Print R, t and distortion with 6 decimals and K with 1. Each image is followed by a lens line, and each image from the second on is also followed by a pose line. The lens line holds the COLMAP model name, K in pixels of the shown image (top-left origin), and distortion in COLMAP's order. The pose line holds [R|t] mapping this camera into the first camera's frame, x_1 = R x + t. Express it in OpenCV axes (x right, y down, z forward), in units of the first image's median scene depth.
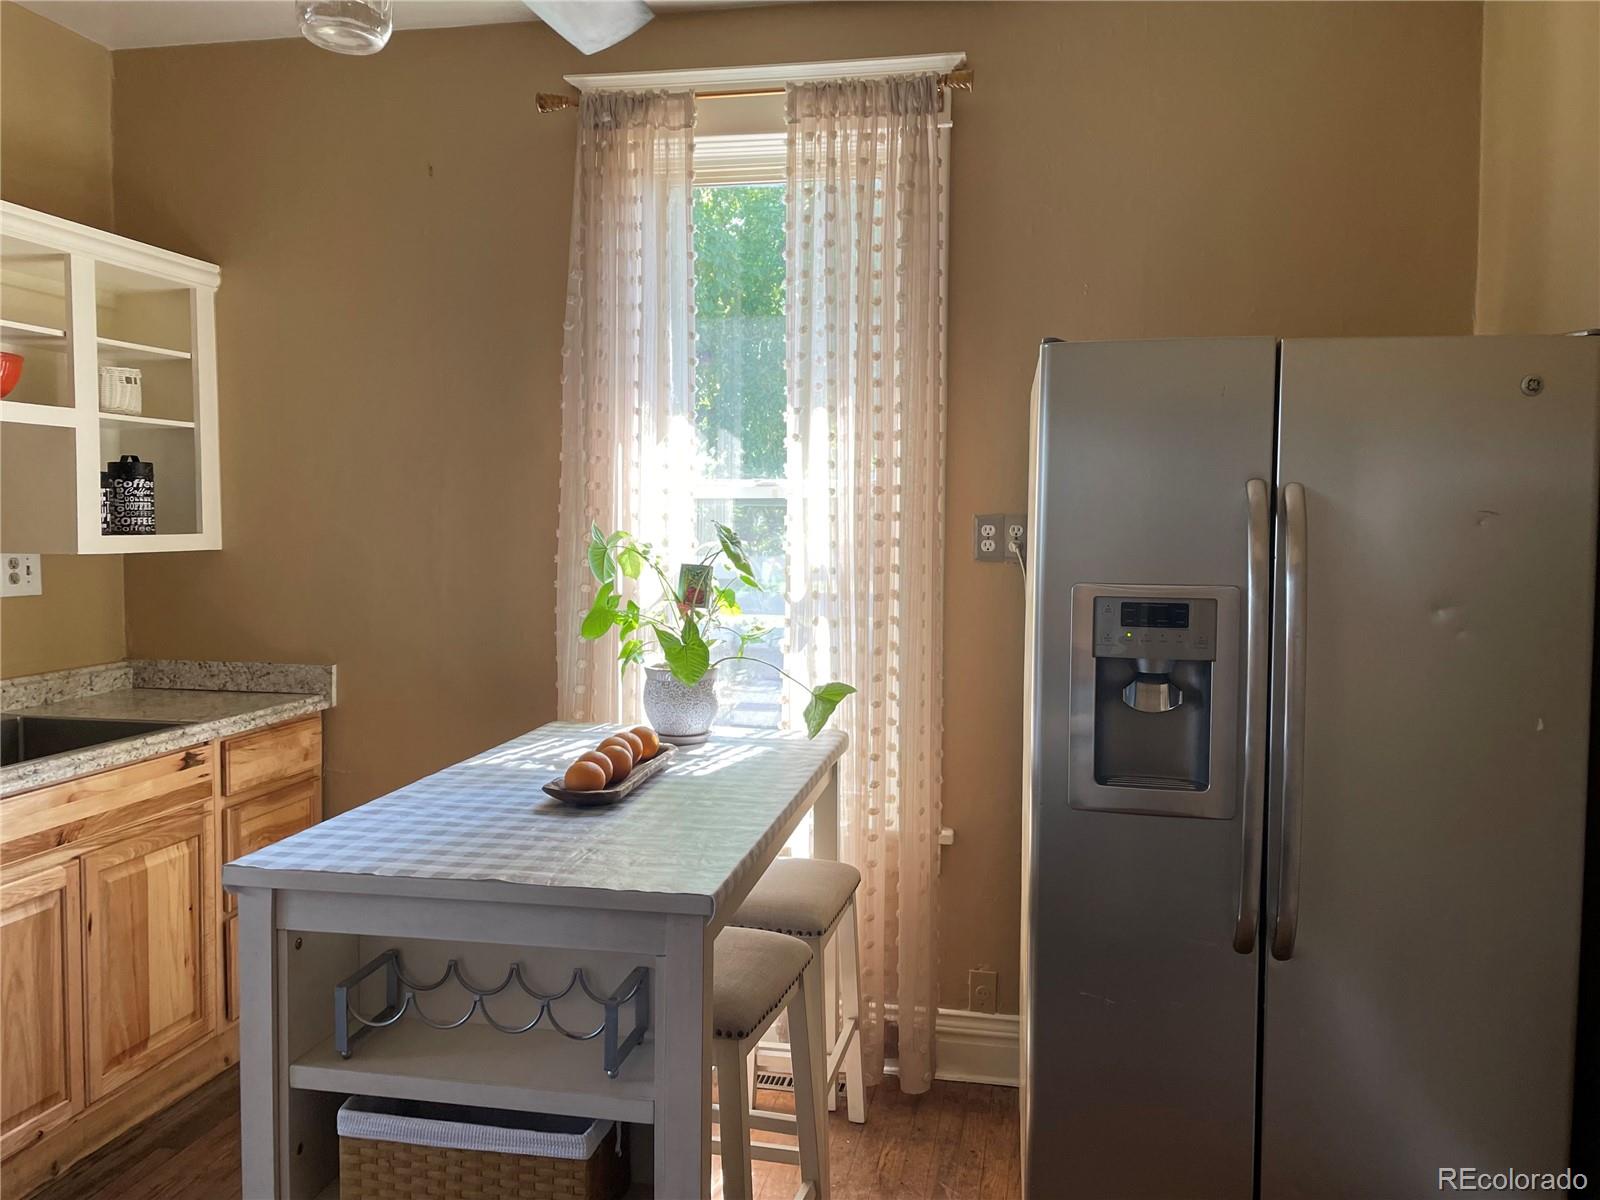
lens RADIAL K [[1235.7, 0, 766.8], [0, 1235.7, 589.2], [0, 0, 1]] dist [0.081611, -0.112643]
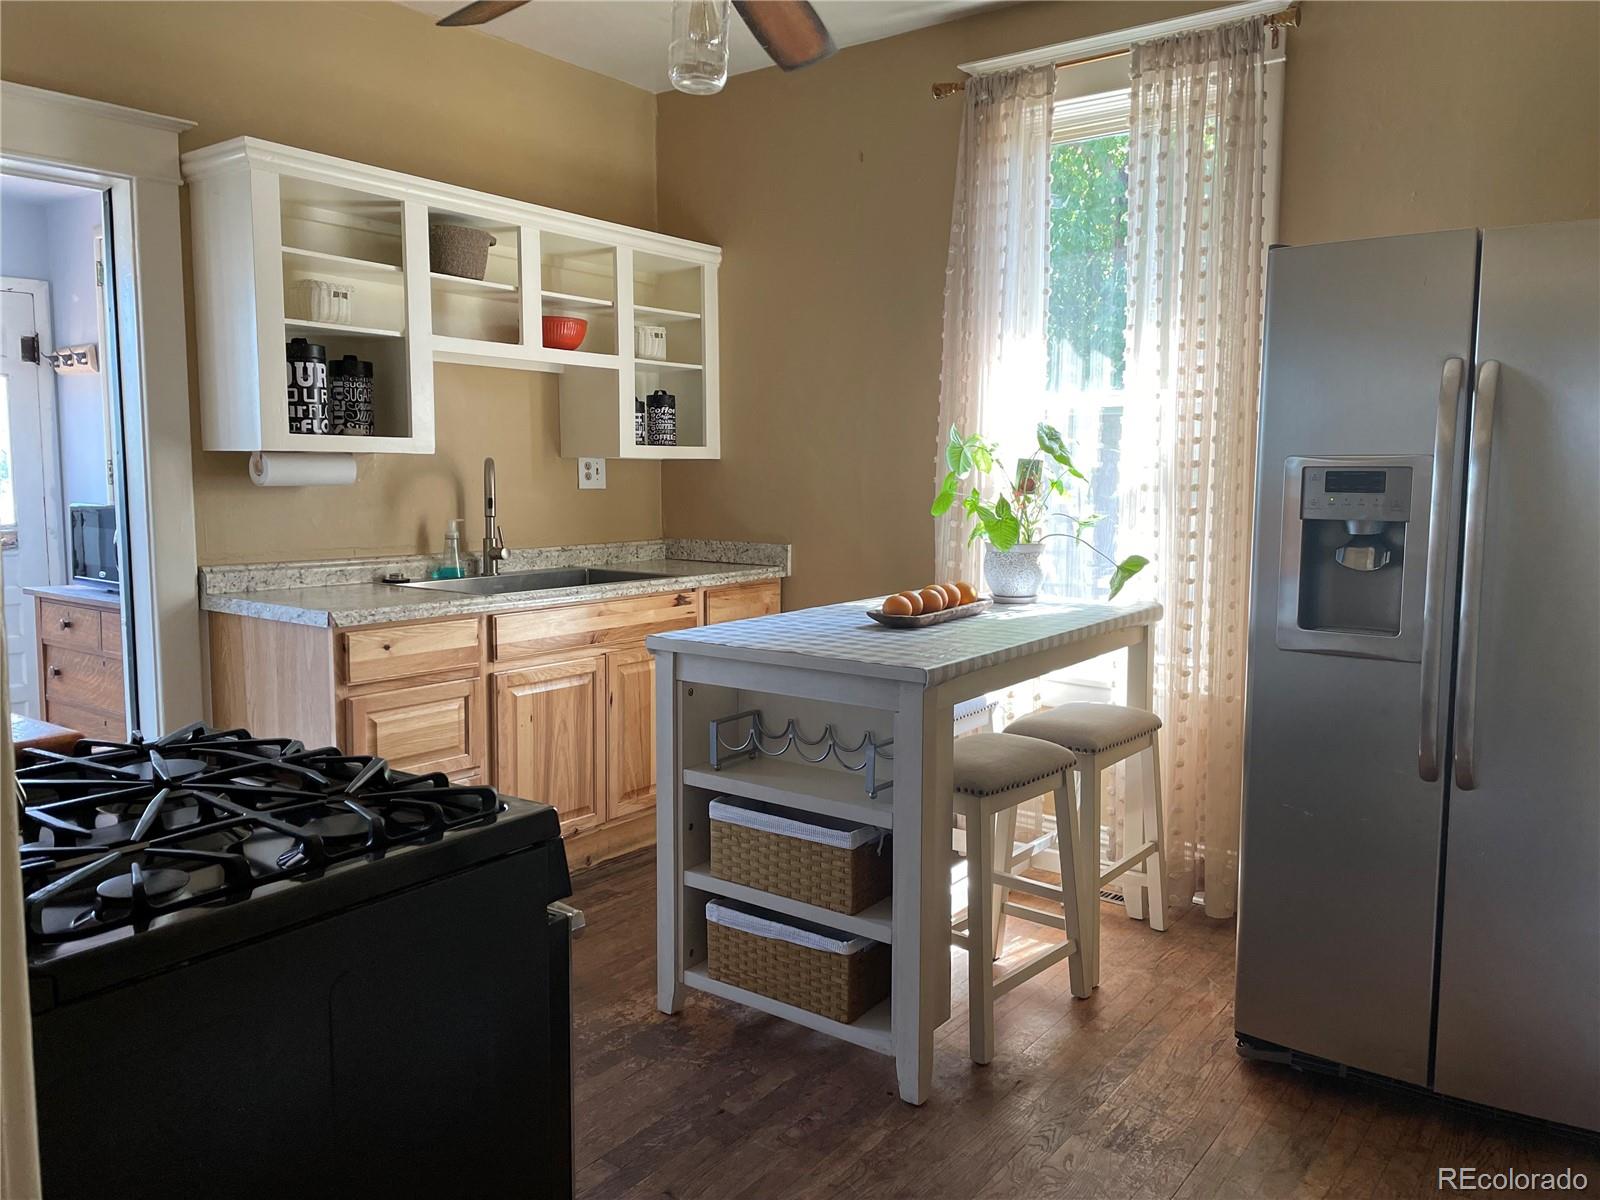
lens RADIAL K [[1235.7, 0, 818.2], [0, 1235.7, 607.0], [0, 0, 1]] dist [0.081611, -0.112643]
pose [[0.900092, 0.041890, -0.433681, 0.285873], [-0.023928, 0.998618, 0.046797, 0.072270], [0.435041, -0.031744, 0.899851, -0.197945]]
